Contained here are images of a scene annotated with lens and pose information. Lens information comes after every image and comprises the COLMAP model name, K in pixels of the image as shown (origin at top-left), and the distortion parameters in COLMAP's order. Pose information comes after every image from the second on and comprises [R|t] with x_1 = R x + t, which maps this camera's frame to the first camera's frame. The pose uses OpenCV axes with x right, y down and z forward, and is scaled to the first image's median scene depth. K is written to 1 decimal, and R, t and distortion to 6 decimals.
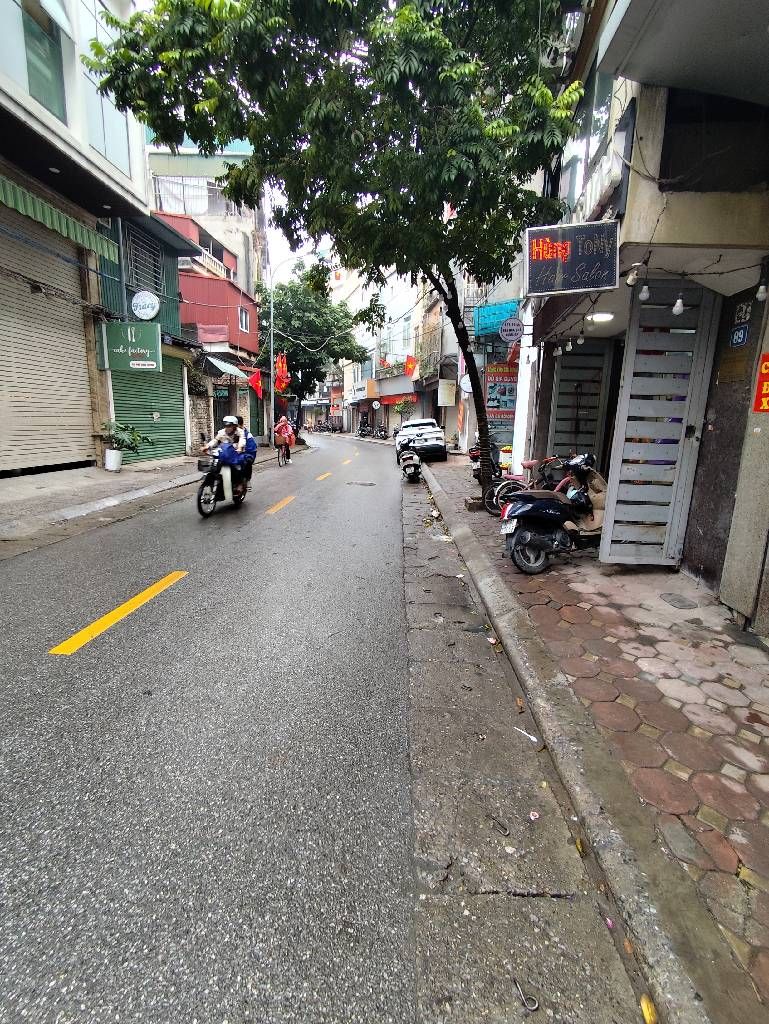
lens RADIAL K [[463.2, 0, 388.6], [0, 463.2, 509.4], [0, 0, 1]] dist [-0.004142, -0.000424]
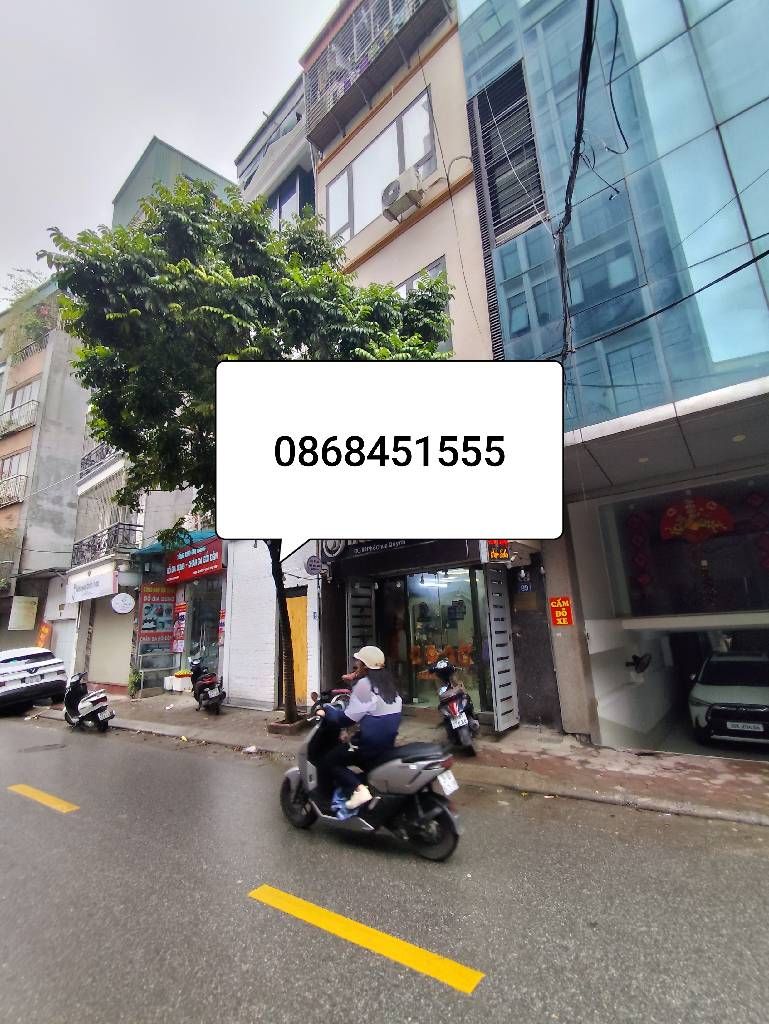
lens RADIAL K [[463.2, 0, 388.6], [0, 463.2, 509.4], [0, 0, 1]] dist [-0.004142, -0.000424]
pose [[0.552255, 0.165429, 0.817097, -1.054945], [0.211008, 0.920464, -0.328971, -0.126498], [-0.806530, 0.354090, 0.473424, 0.332665]]
